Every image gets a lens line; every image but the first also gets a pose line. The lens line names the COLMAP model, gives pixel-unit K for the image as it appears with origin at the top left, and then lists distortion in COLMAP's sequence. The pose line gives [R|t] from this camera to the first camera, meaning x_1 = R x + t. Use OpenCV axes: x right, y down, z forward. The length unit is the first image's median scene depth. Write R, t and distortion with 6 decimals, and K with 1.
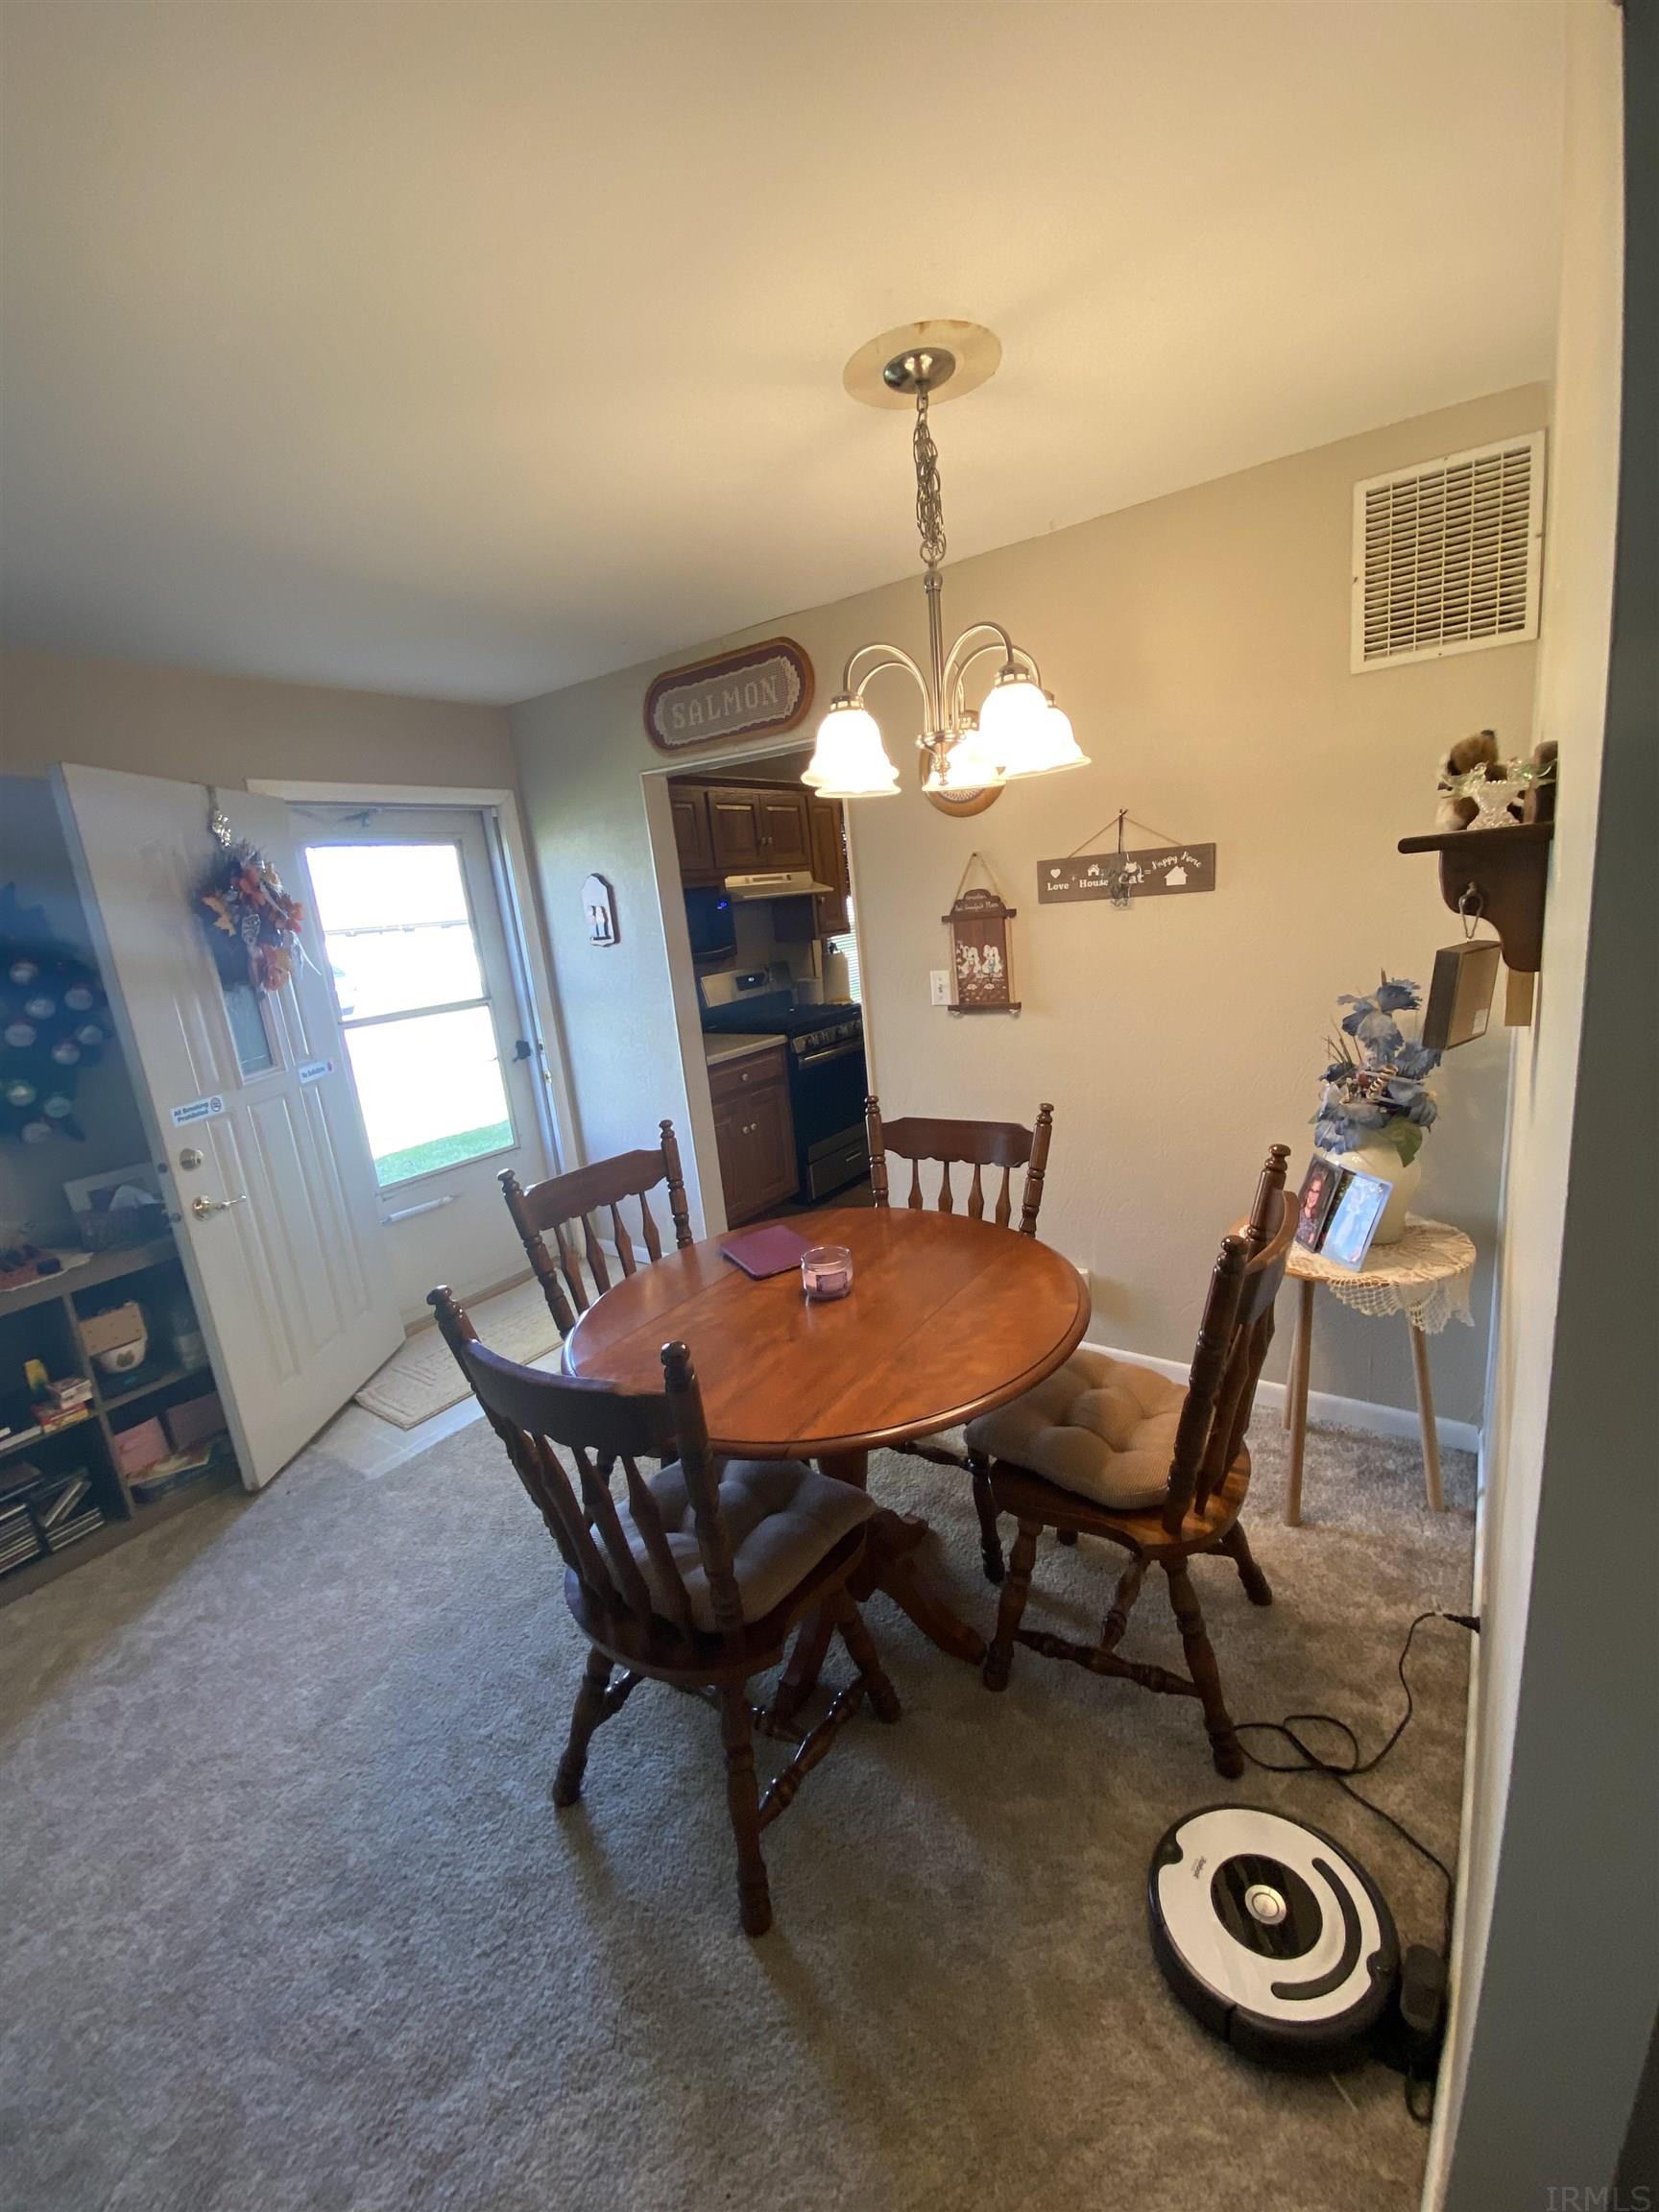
lens RADIAL K [[906.6, 0, 825.5], [0, 906.6, 1097.7], [0, 0, 1]] dist [-0.001531, -0.000302]
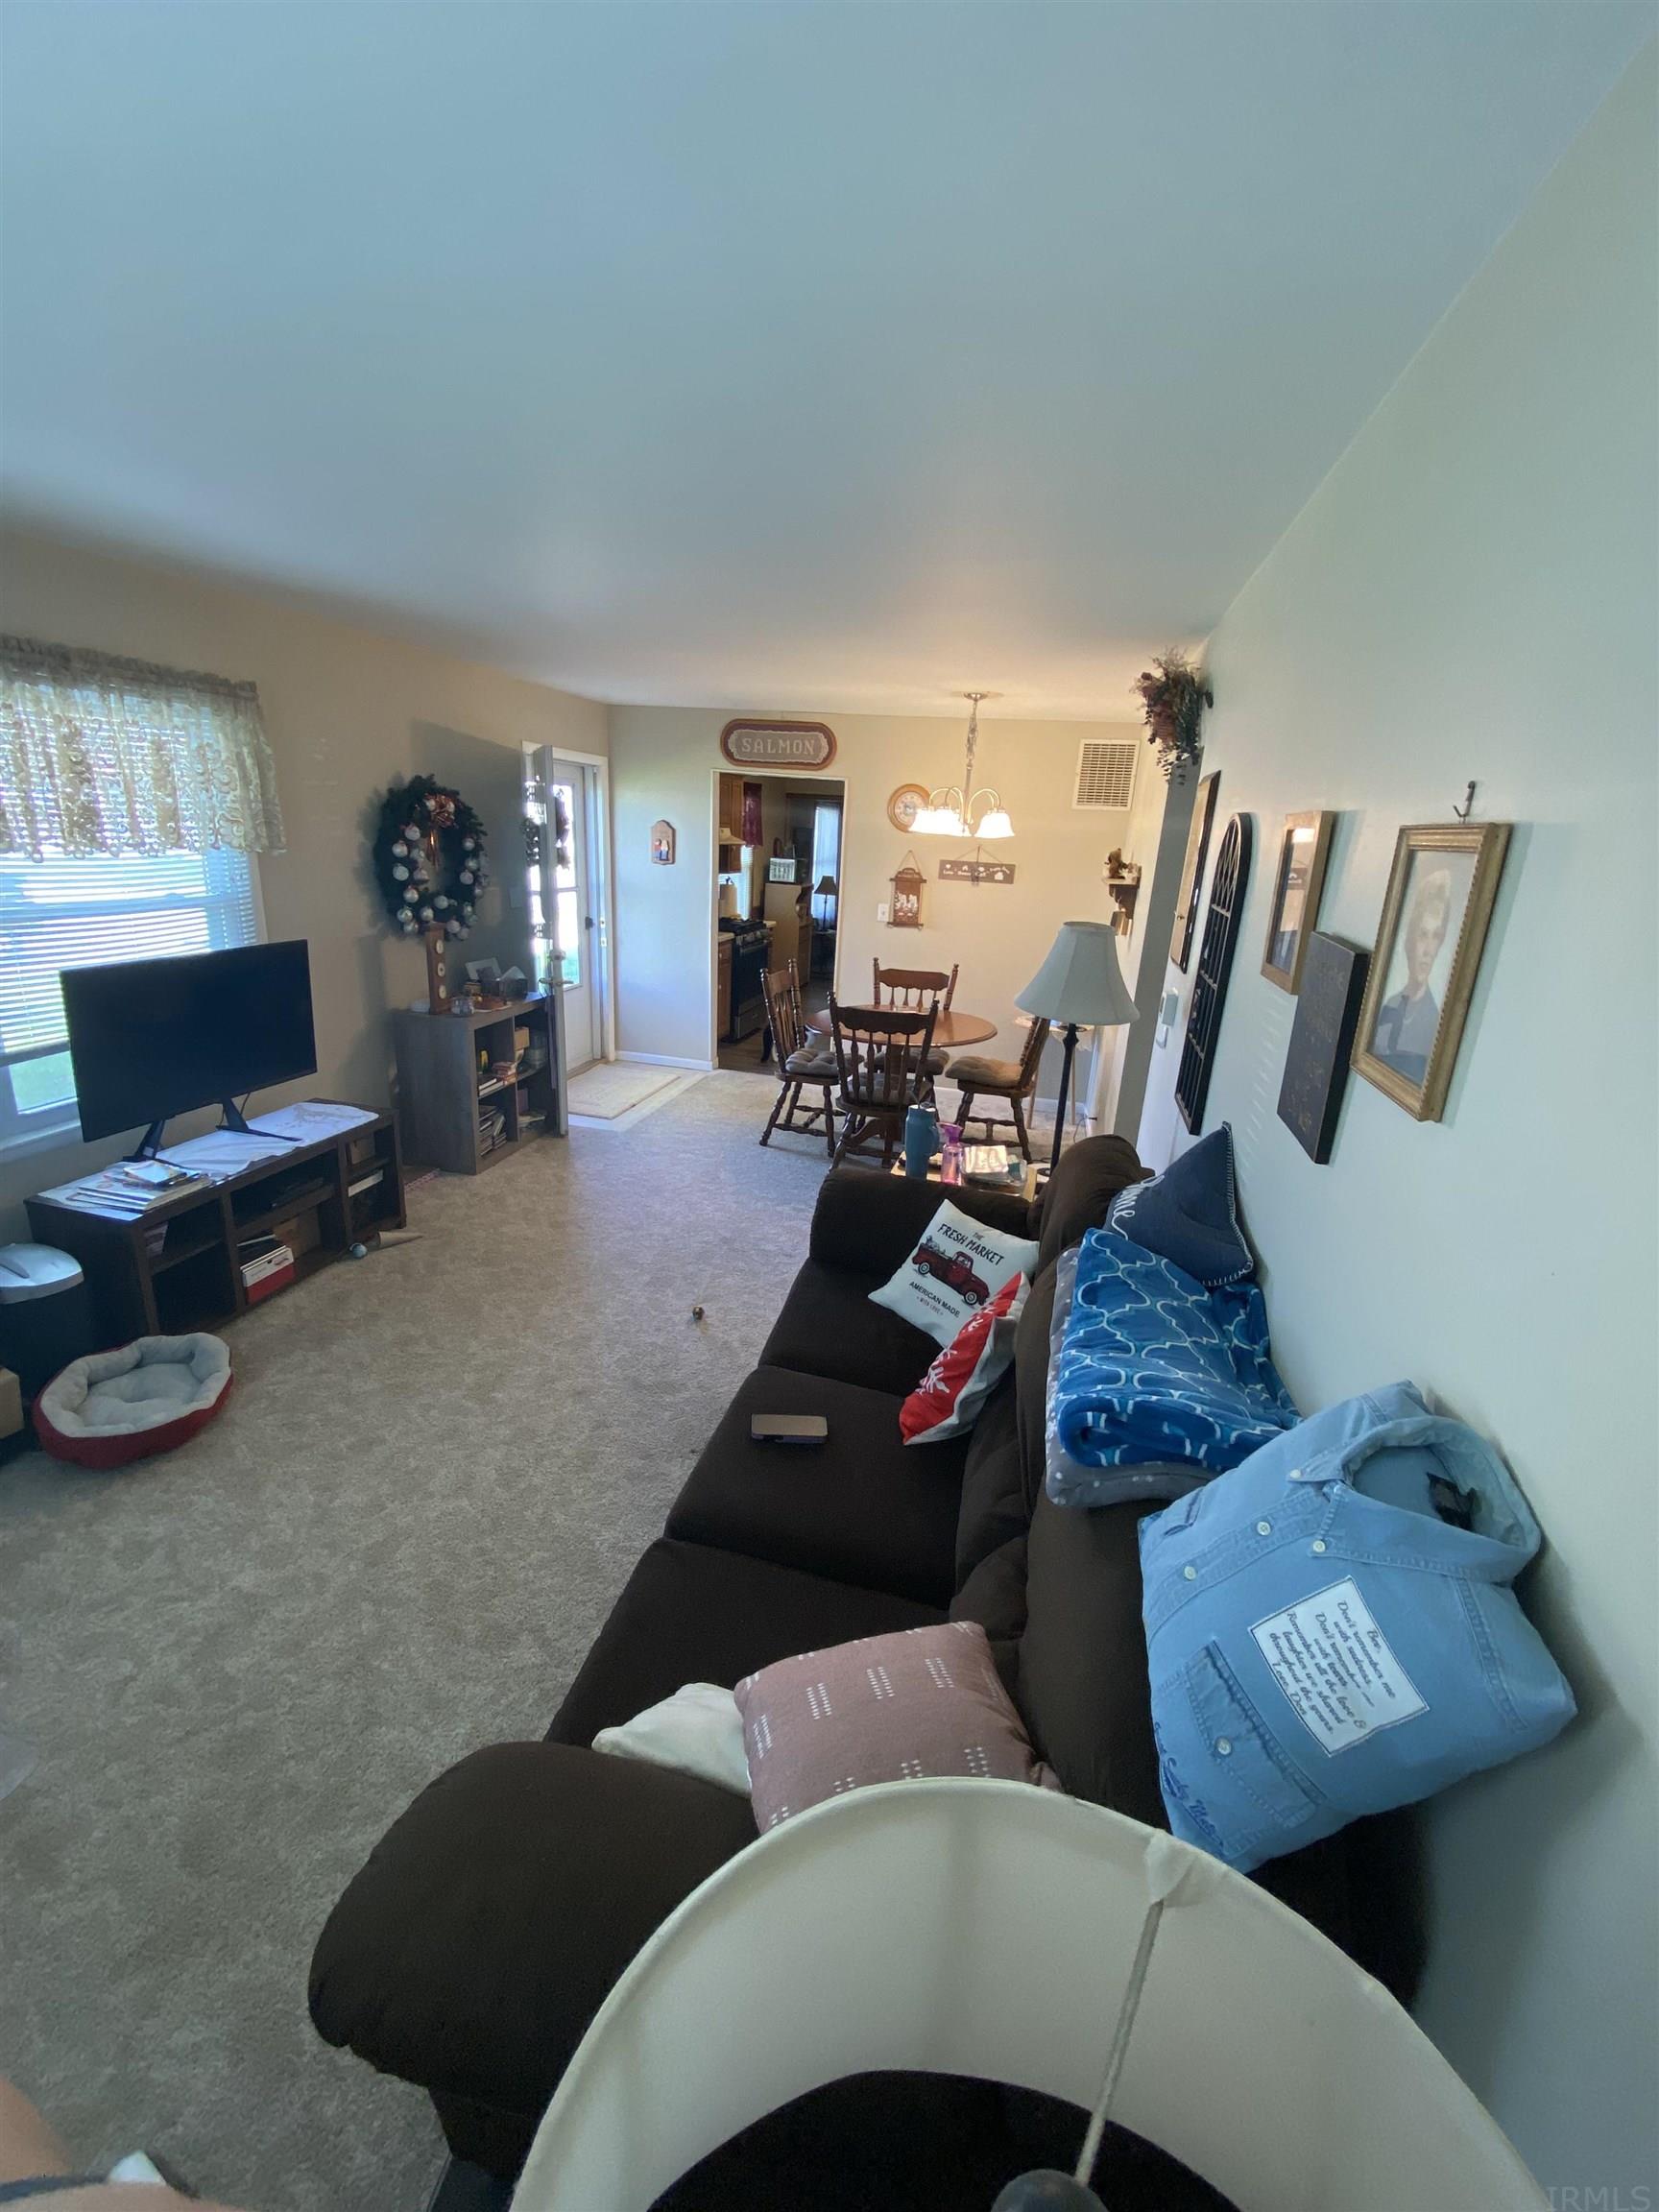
lens RADIAL K [[906.6, 0, 830.7], [0, 906.6, 1110.2], [0, 0, 1]] dist [-0.001531, -0.000302]
pose [[0.913403, 0.030663, 0.405900, -0.901641], [-0.059609, 0.996485, 0.058861, 0.237391], [-0.402669, -0.077959, 0.912020, -0.969543]]
